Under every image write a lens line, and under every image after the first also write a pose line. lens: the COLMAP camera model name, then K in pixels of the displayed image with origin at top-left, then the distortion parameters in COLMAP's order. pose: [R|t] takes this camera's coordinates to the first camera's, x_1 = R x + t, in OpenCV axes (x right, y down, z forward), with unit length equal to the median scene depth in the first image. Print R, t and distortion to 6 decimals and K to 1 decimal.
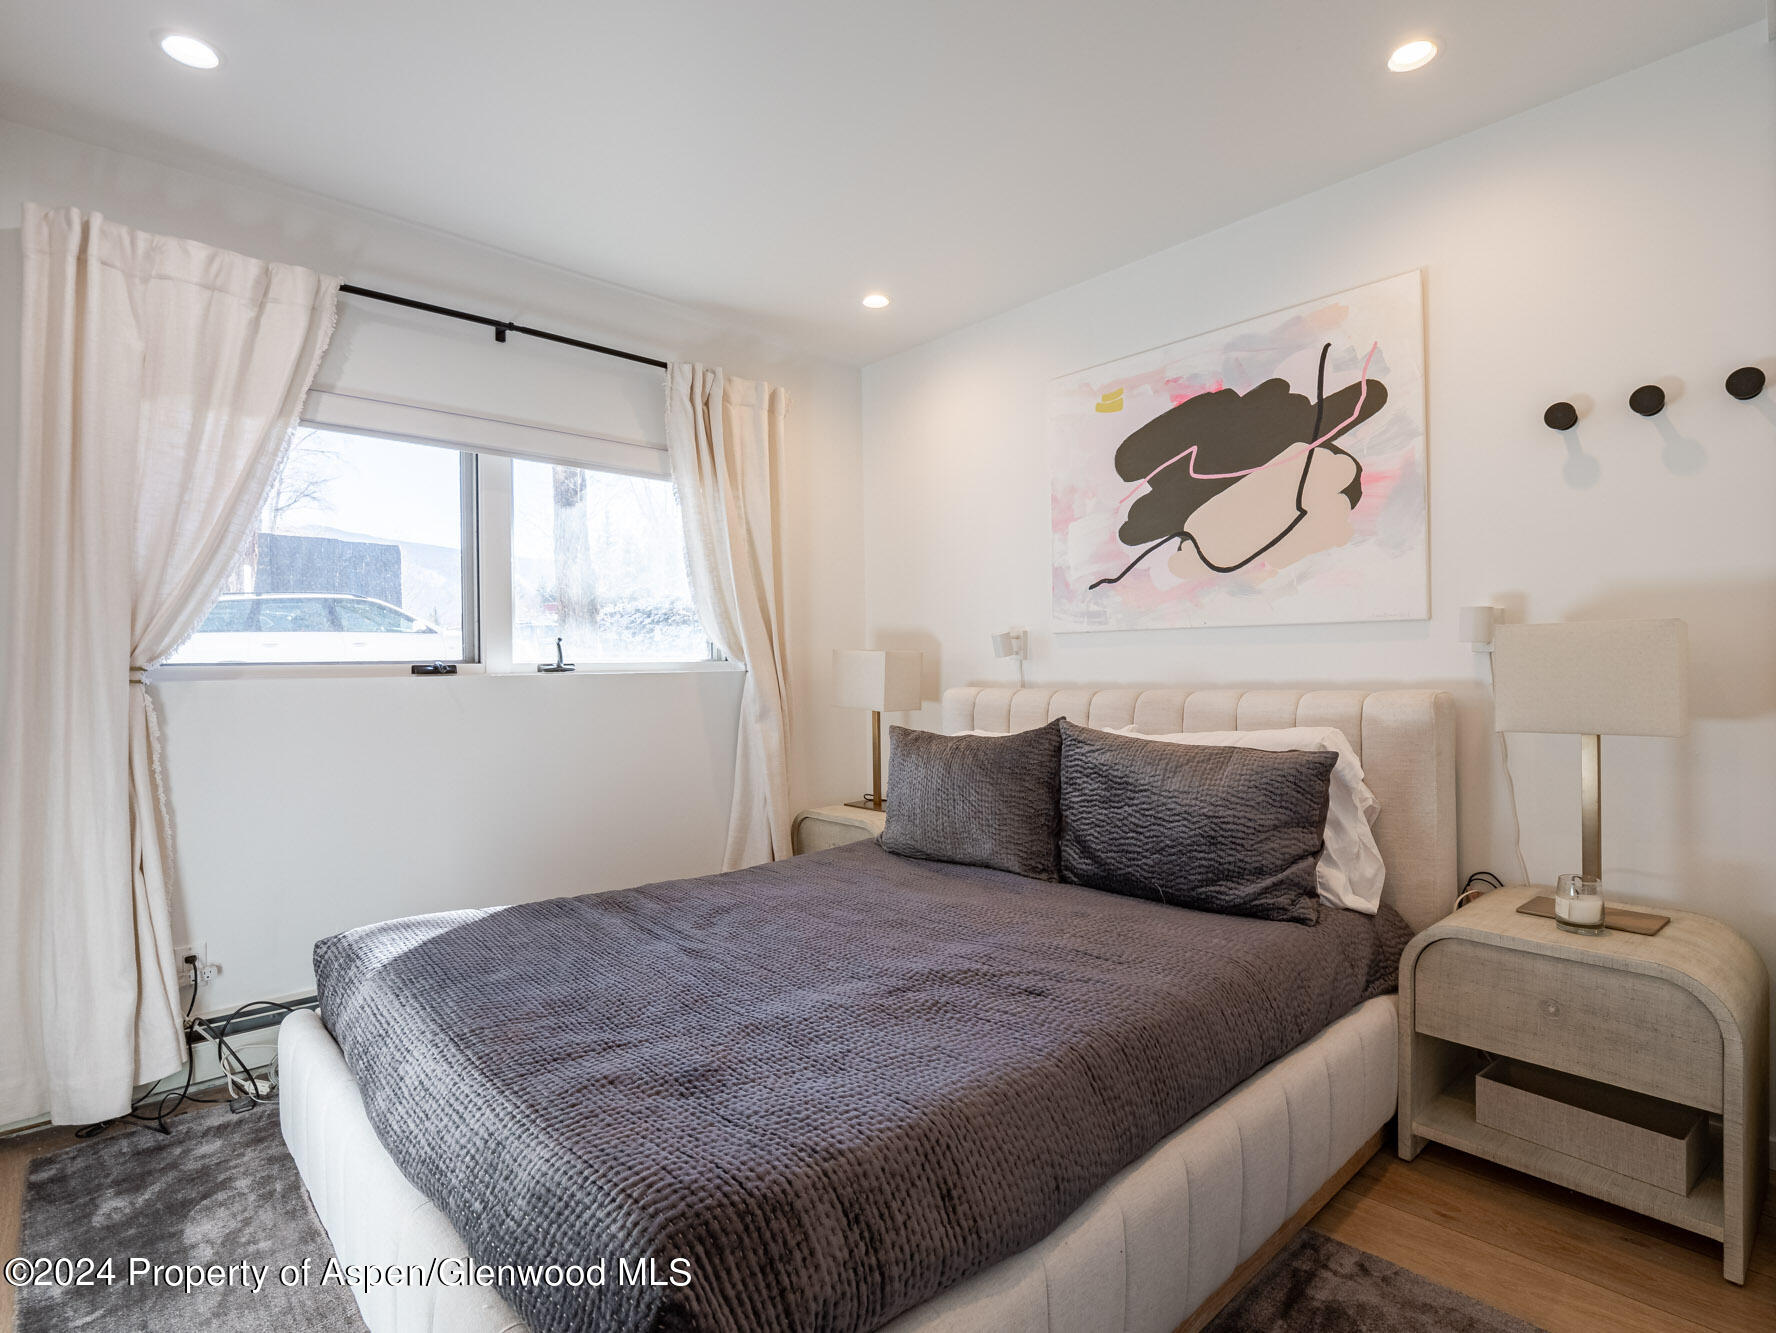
lens RADIAL K [[860.7, 0, 896.8], [0, 860.7, 679.0], [0, 0, 1]] dist [-0.010668, -0.002888]
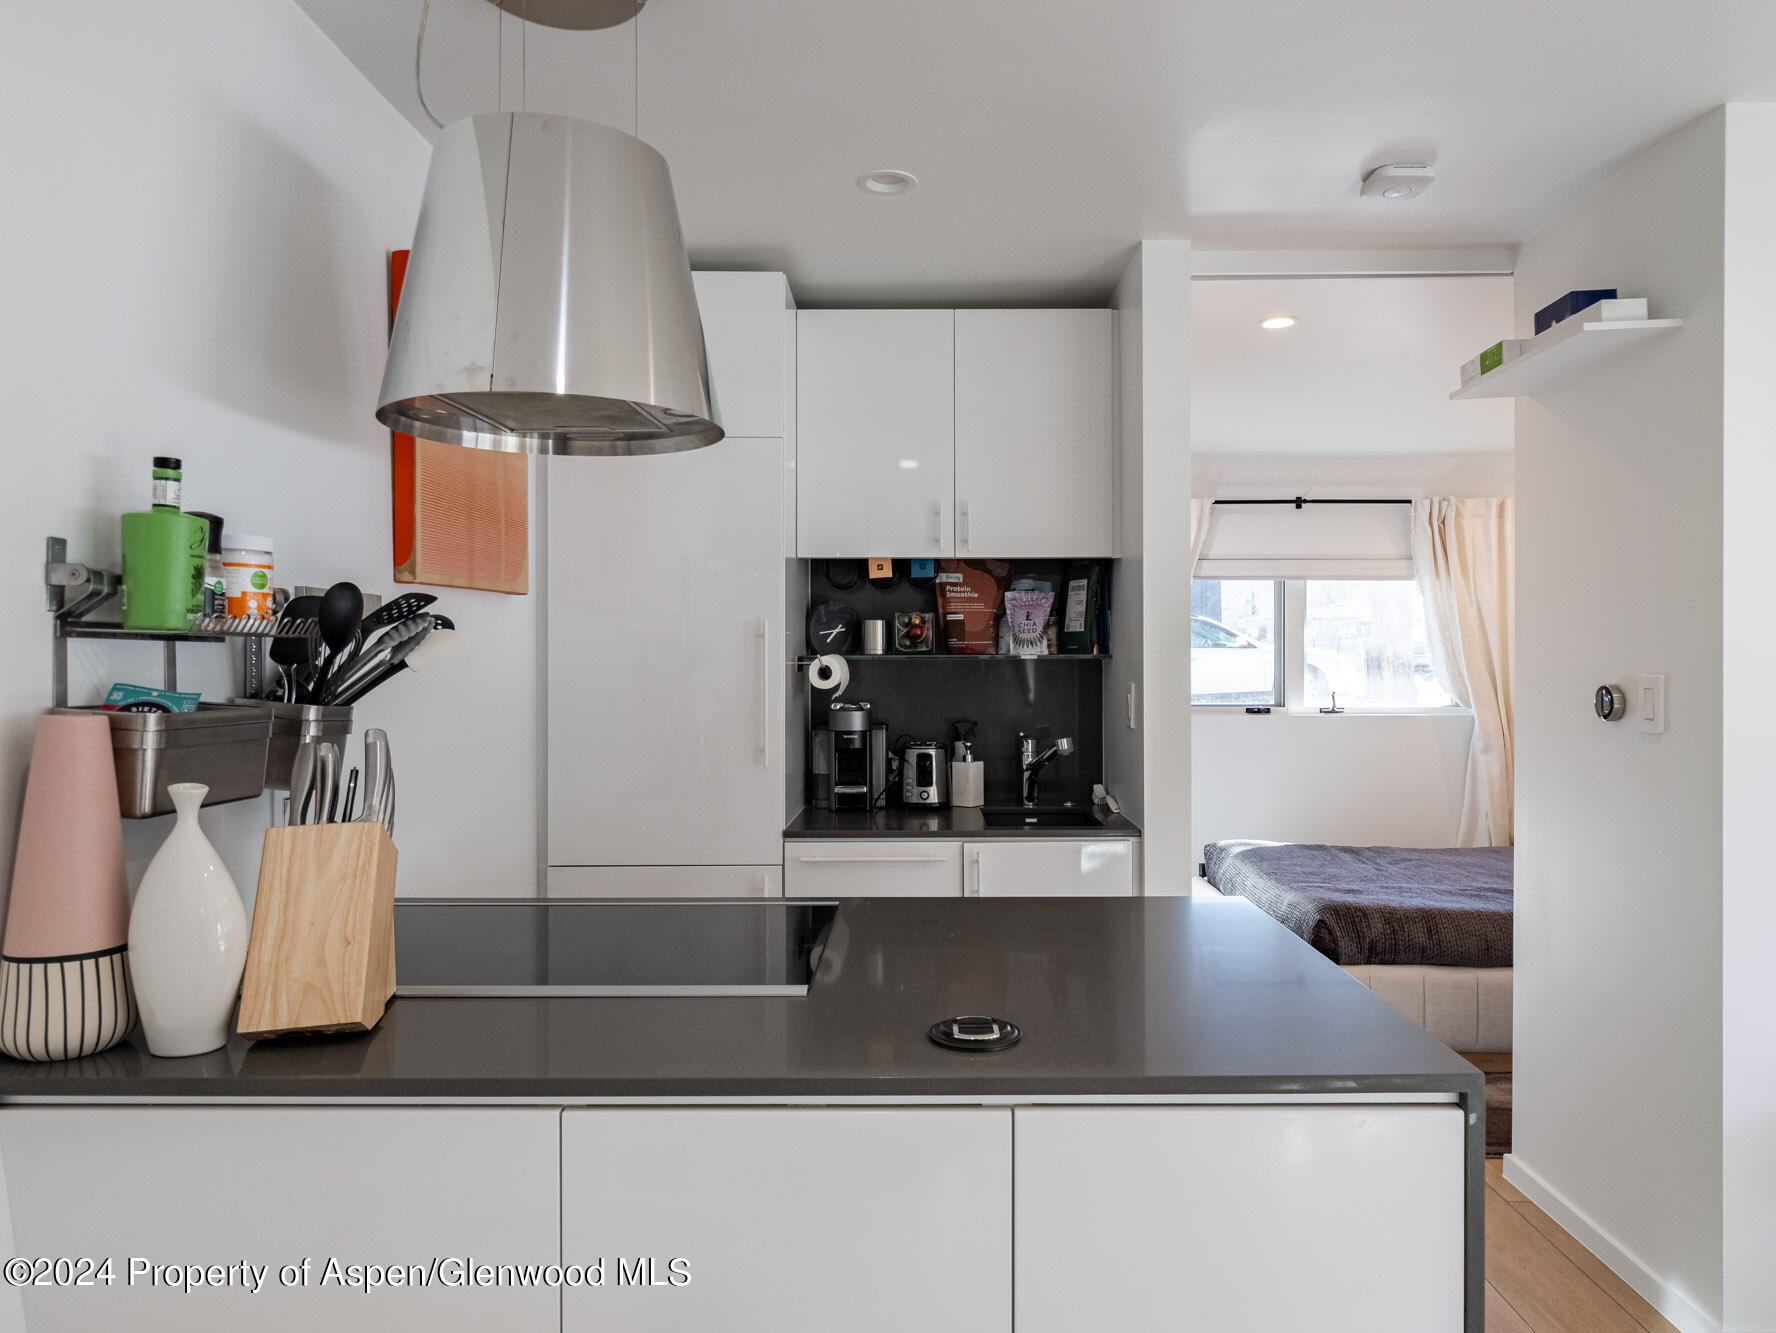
lens RADIAL K [[1139.2, 0, 901.6], [0, 1139.2, 664.2], [0, 0, 1]] dist [0.008013, 0.005528]
pose [[0.703334, 0.009506, -0.710796, 0.641755], [-0.015615, 0.999876, -0.002080, -0.099593], [0.710688, 0.012562, 0.703395, -1.231836]]
